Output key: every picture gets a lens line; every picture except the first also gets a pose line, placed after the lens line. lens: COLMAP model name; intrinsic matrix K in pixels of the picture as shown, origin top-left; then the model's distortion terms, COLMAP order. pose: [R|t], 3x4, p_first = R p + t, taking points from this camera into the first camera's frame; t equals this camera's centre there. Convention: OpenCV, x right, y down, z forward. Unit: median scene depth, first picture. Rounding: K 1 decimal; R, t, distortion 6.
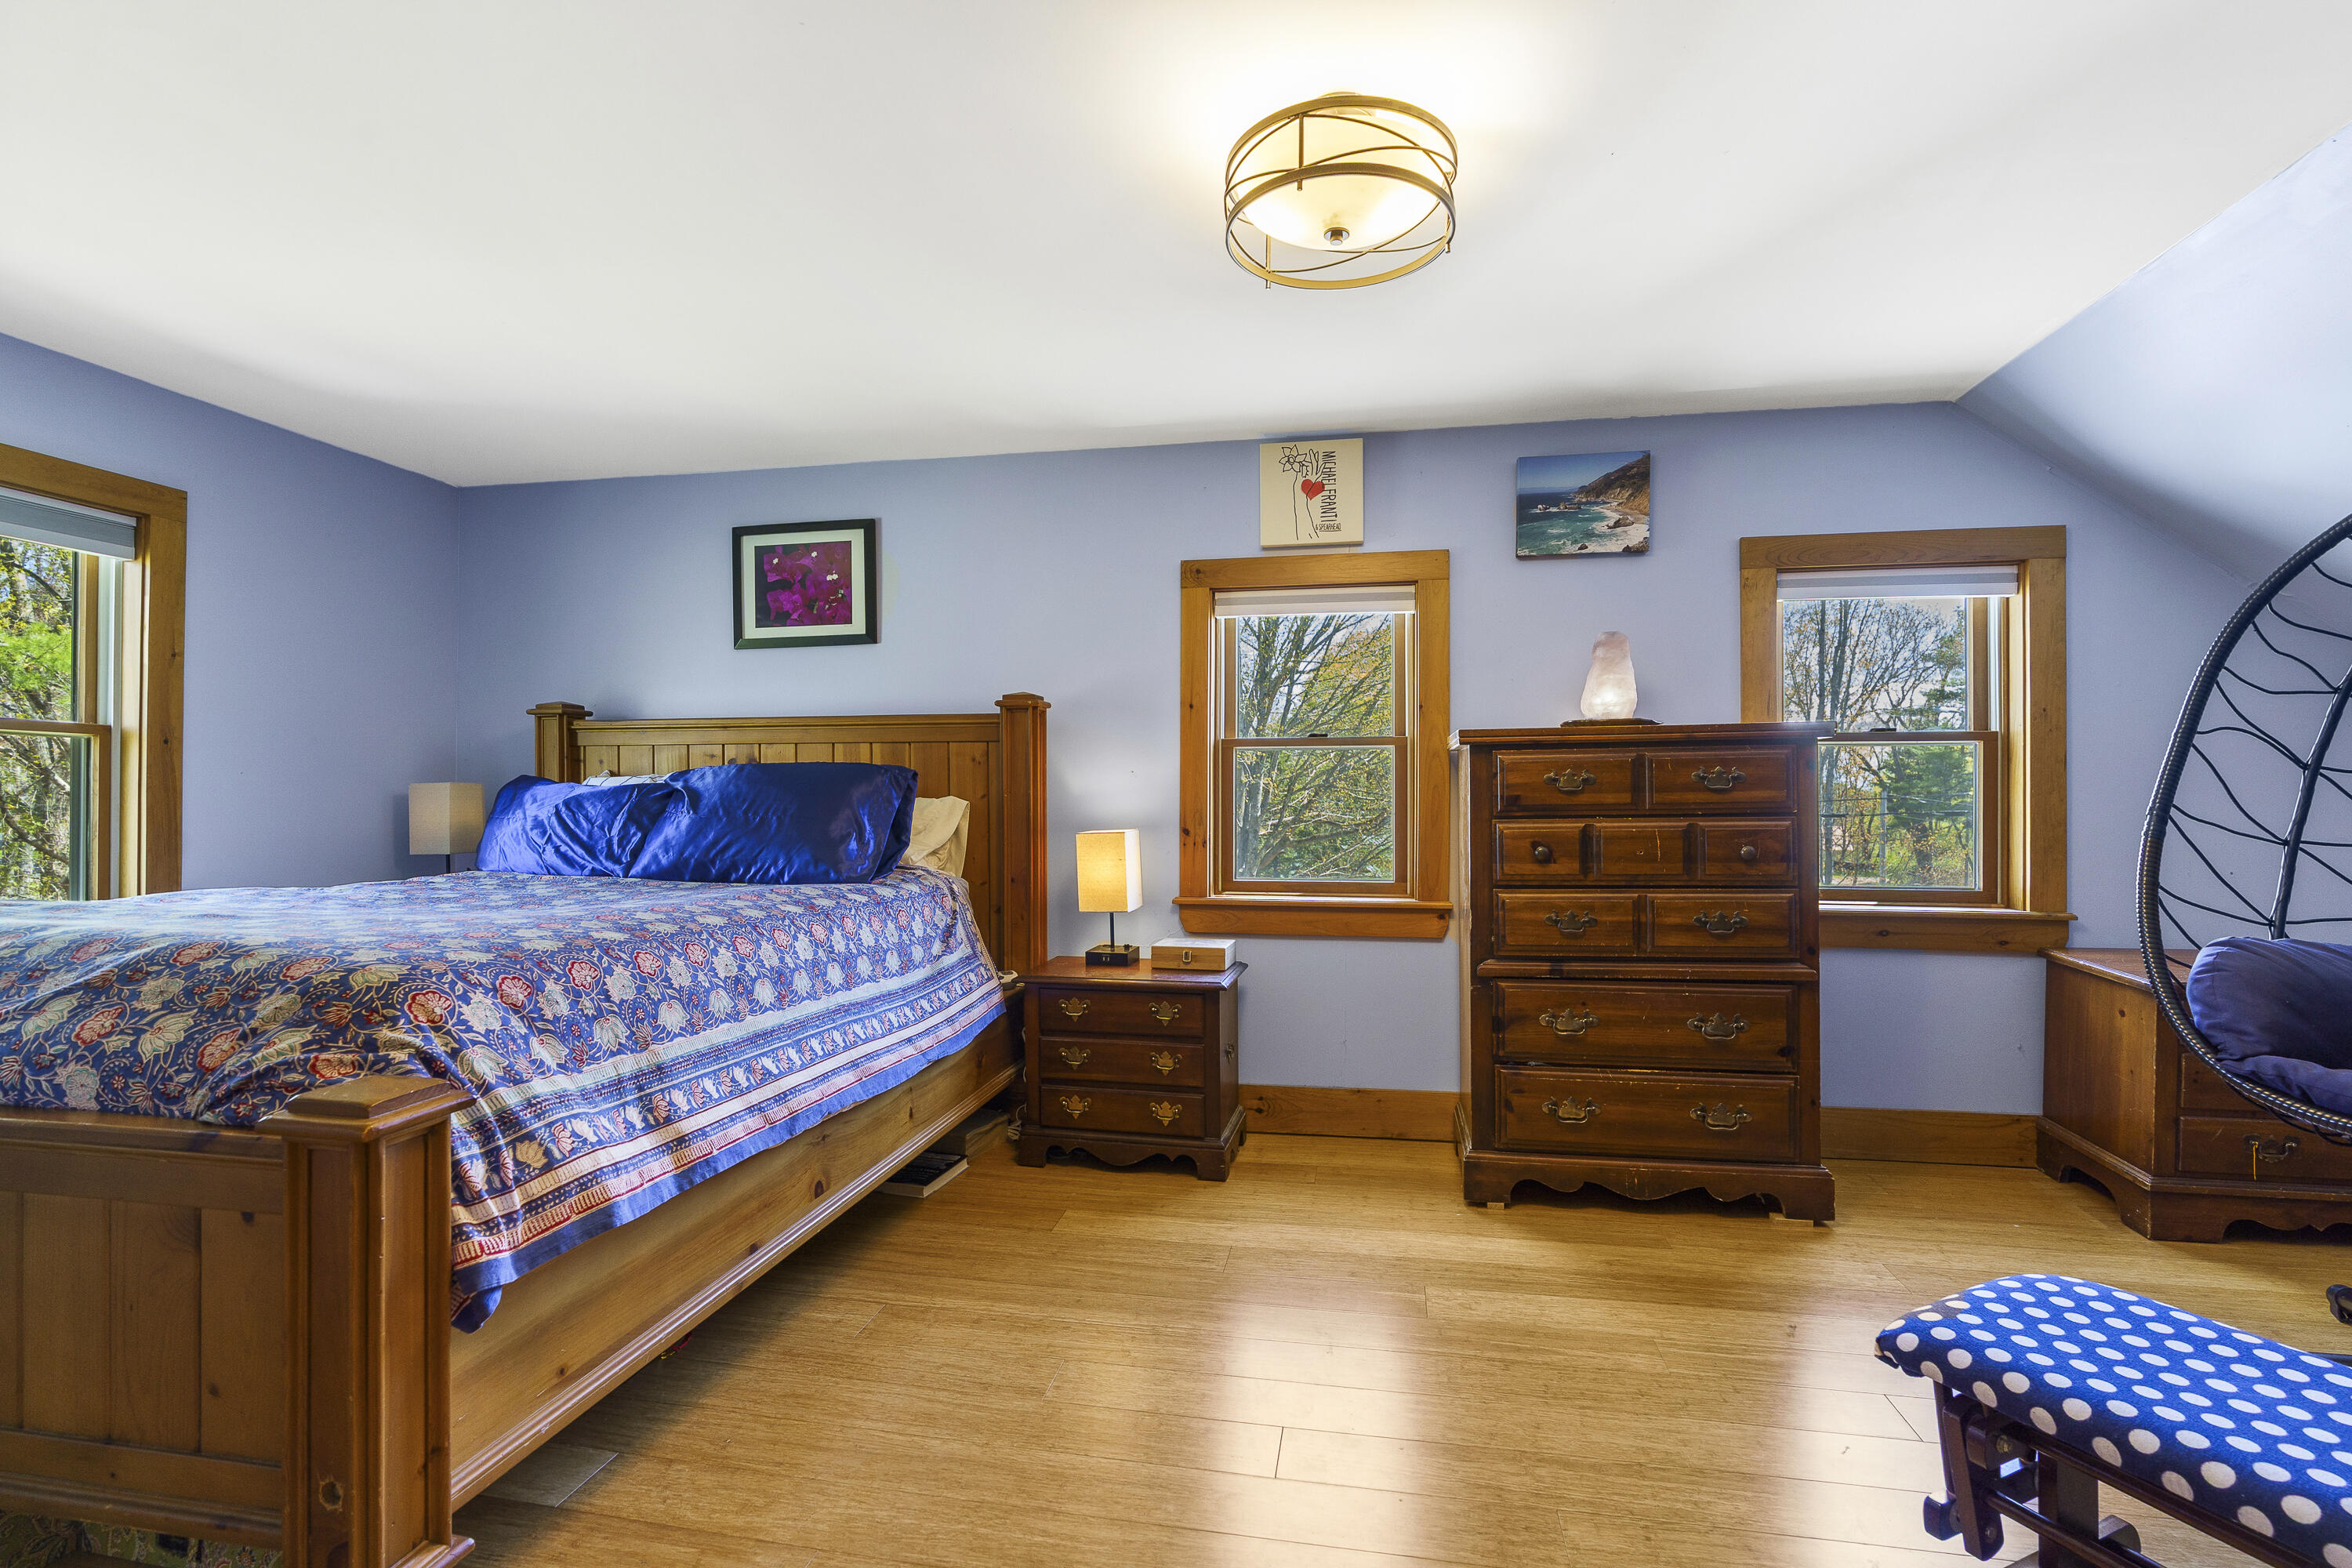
lens RADIAL K [[1077.6, 0, 1206.6], [0, 1077.6, 796.5], [0, 0, 1]] dist [-0.005440, 0.003184]
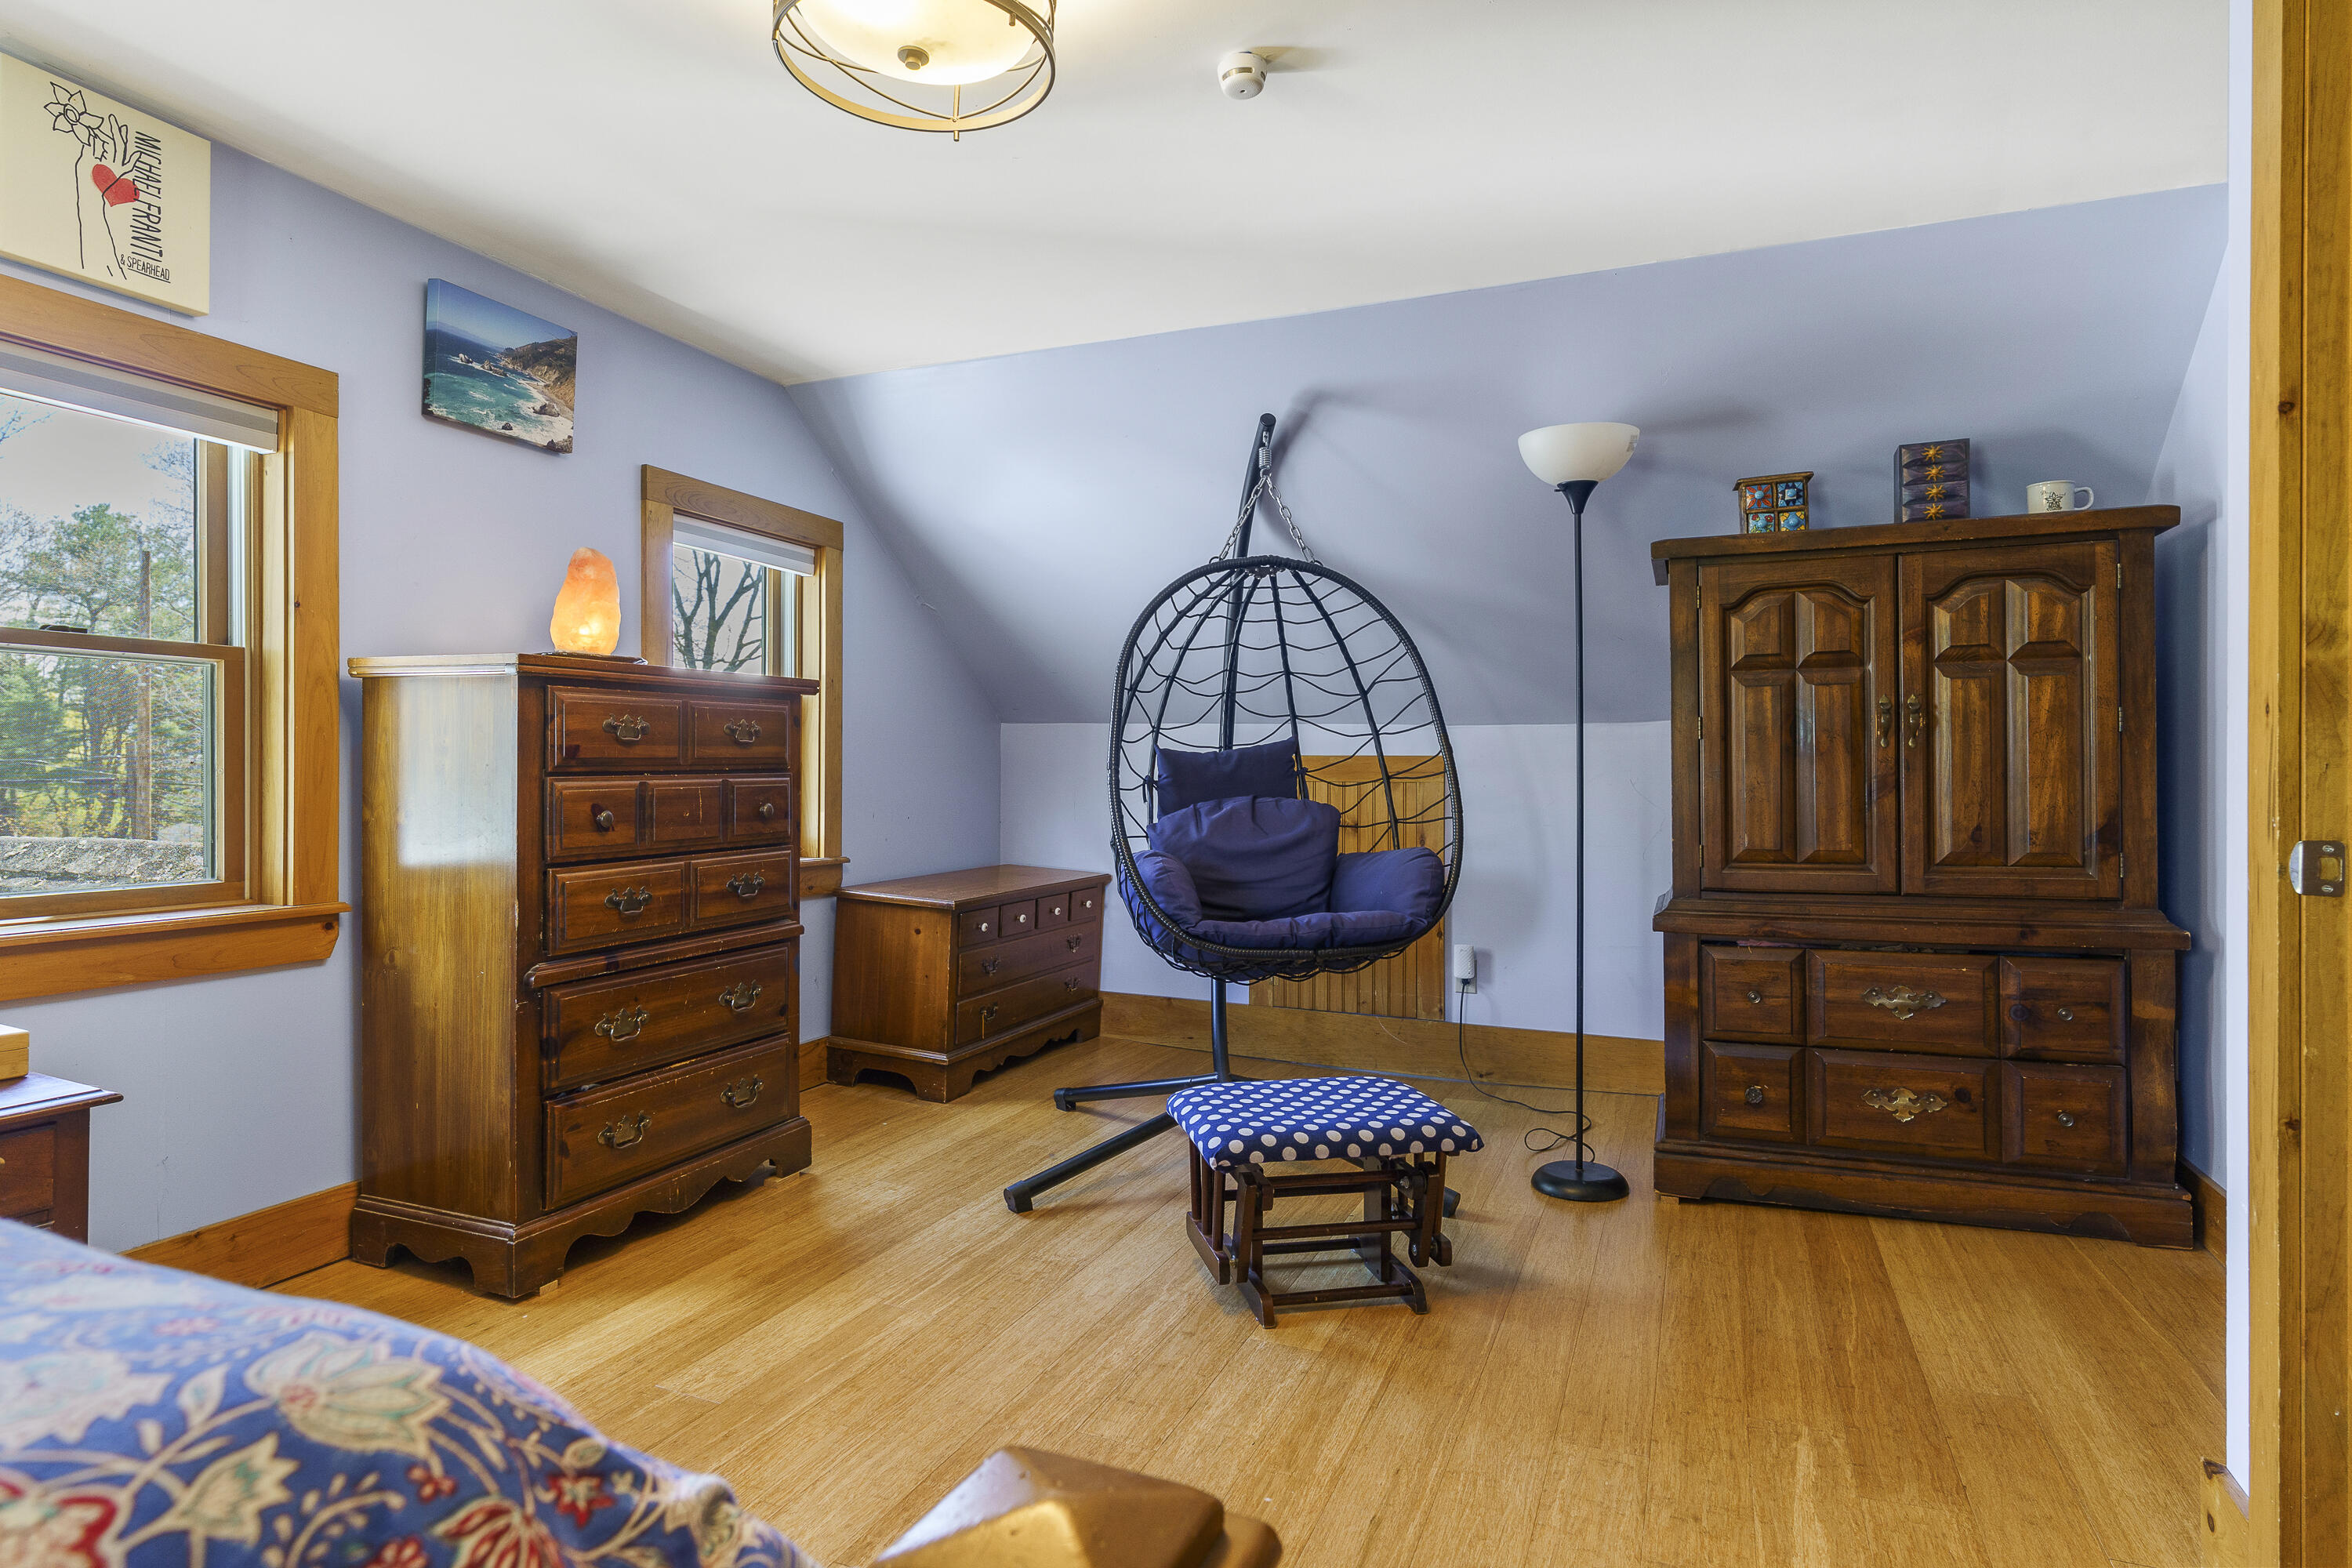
lens RADIAL K [[1238.5, 0, 1219.8], [0, 1238.5, 771.1], [0, 0, 1]] dist [-0.002269, 0.001875]
pose [[0.217179, 0.001379, 0.976131, -0.468222], [-0.010976, 0.999939, 0.001029, 0.011079], [-0.976070, -0.010938, 0.217181, 0.348144]]
